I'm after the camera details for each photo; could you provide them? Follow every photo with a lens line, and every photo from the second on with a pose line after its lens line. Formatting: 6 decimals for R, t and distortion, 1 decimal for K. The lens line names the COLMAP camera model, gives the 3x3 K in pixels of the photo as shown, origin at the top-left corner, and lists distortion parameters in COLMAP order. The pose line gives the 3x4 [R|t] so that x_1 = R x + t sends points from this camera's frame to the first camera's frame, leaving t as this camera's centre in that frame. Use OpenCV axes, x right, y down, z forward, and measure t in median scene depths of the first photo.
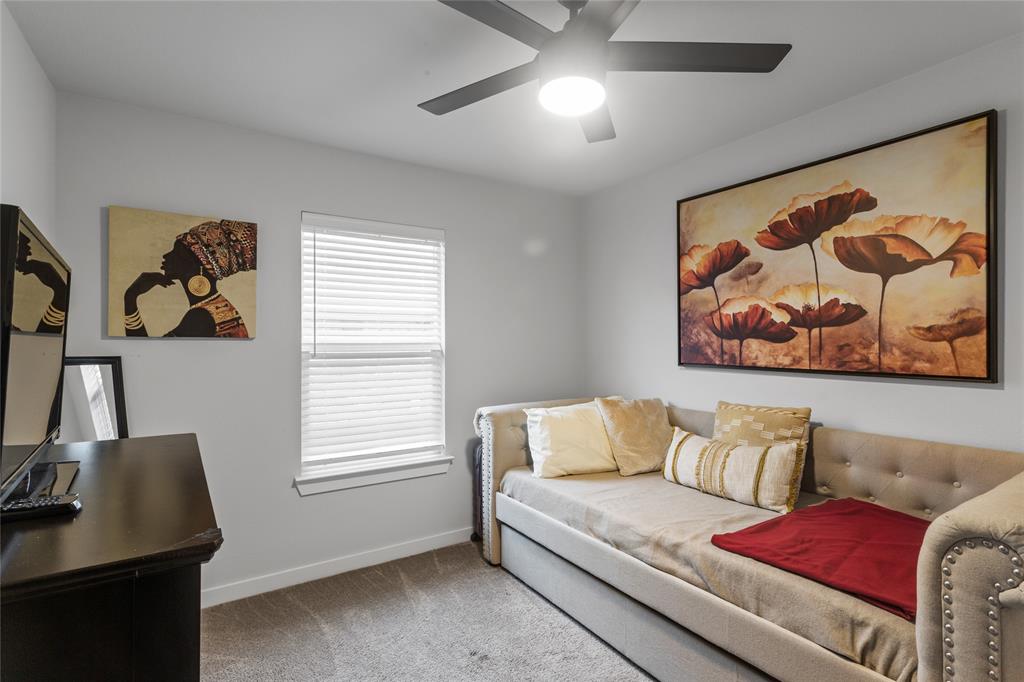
lens RADIAL K [[496.8, 0, 509.0], [0, 496.8, 343.7], [0, 0, 1]] dist [-0.008901, 0.000140]
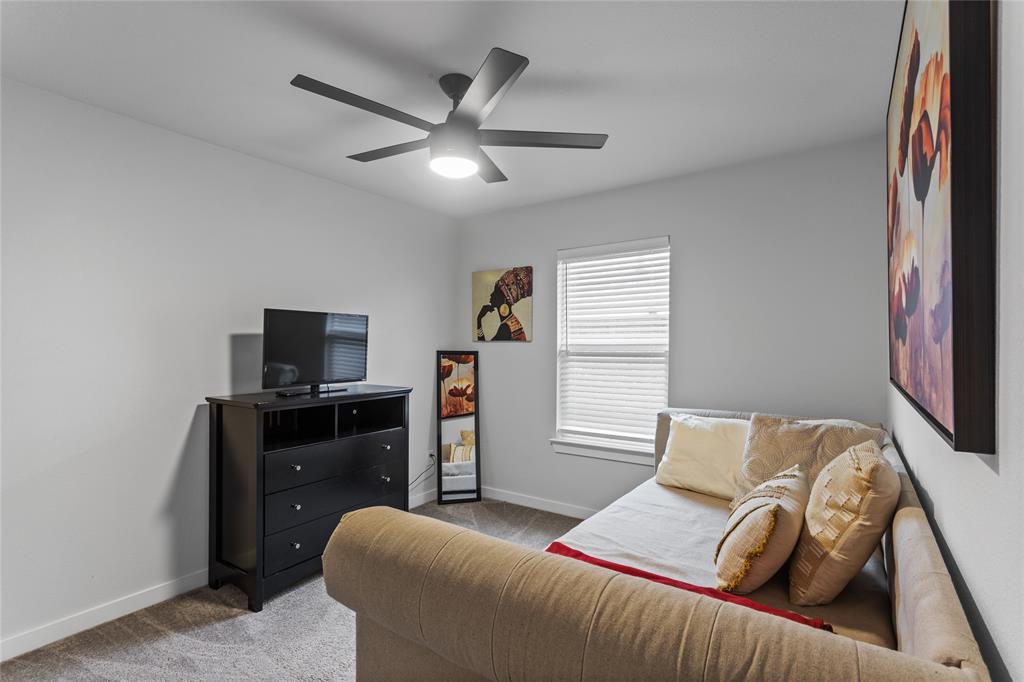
lens RADIAL K [[496.8, 0, 509.0], [0, 496.8, 343.7], [0, 0, 1]] dist [-0.008901, 0.000140]
pose [[0.356826, 0.001221, -0.934170, 0.939968], [0.001088, 0.999998, 0.001722, -0.005641], [0.934170, -0.001631, 0.356824, 0.407324]]
